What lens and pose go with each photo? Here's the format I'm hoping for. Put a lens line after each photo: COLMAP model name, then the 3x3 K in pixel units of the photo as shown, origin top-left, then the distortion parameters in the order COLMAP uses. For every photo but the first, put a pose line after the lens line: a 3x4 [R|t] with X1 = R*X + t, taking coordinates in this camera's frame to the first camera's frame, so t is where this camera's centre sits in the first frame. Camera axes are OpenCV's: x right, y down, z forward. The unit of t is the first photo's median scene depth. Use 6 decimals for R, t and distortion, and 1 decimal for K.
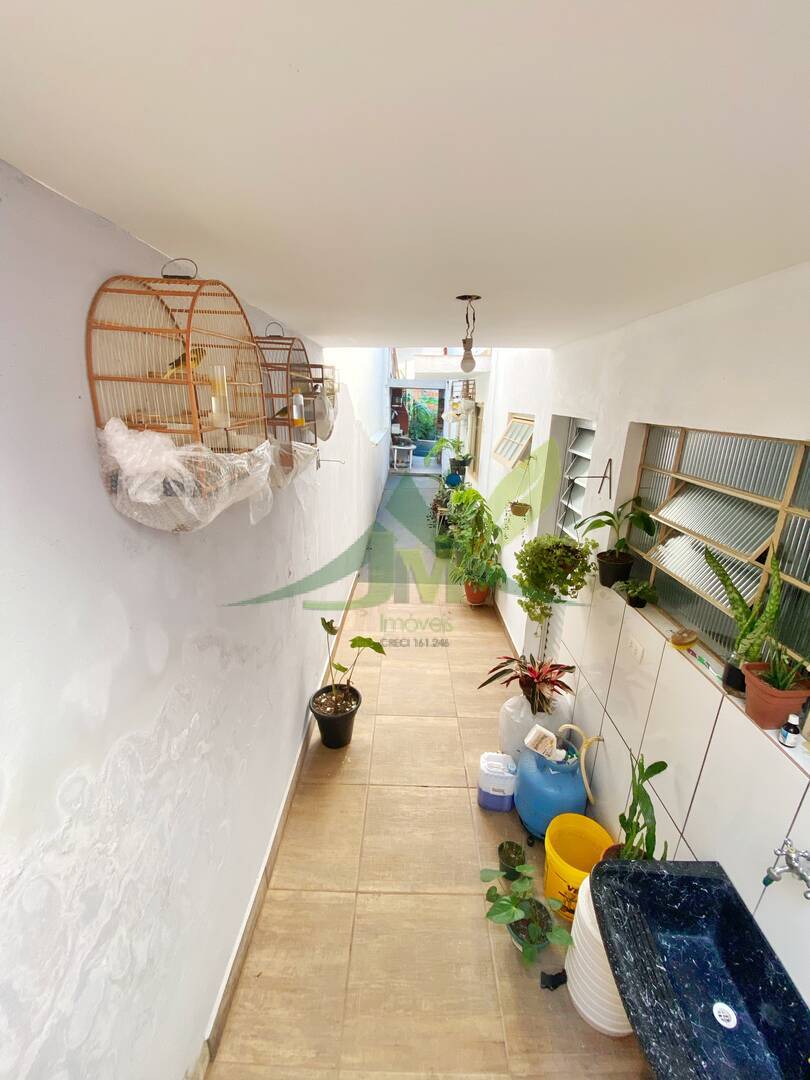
lens RADIAL K [[430.1, 0, 407.3], [0, 430.1, 539.4], [0, 0, 1]] dist [-0.006262, -0.004835]
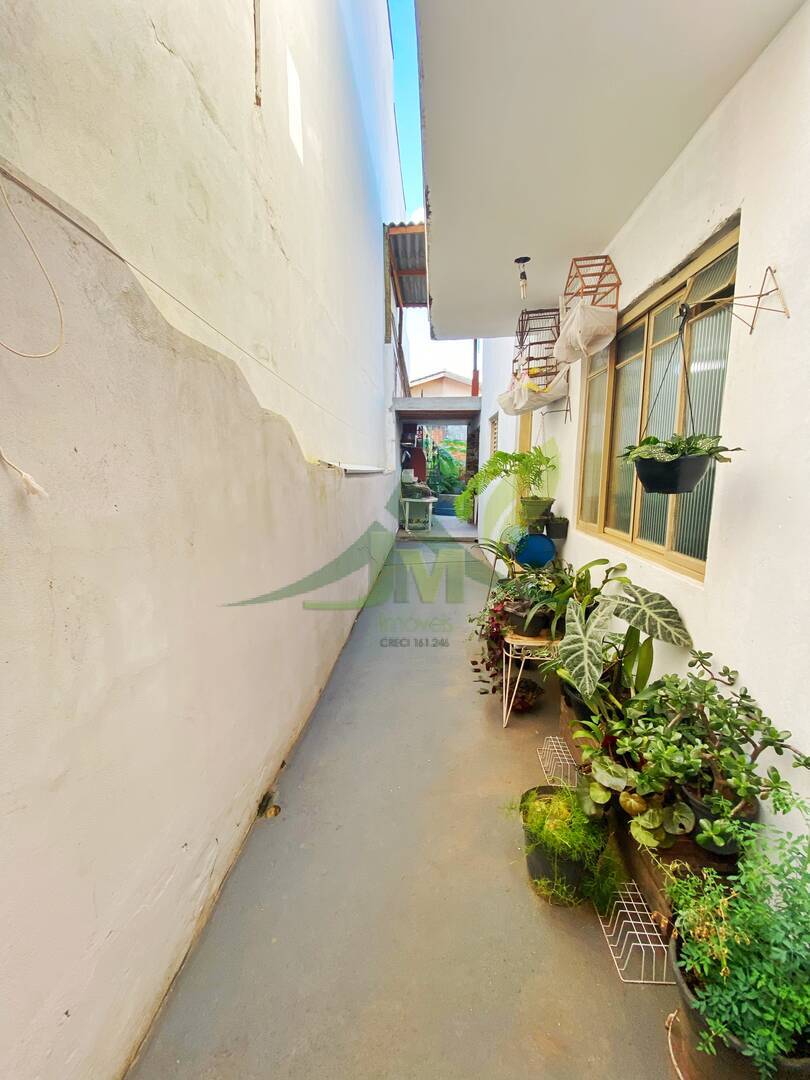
lens RADIAL K [[430.1, 0, 405.0], [0, 430.1, 537.0], [0, 0, 1]] dist [-0.006262, -0.004835]
pose [[0.998417, -0.009143, -0.055488, 0.006409], [0.000218, 0.987316, -0.158765, -0.047501], [0.056236, 0.158502, 0.985756, 0.328966]]
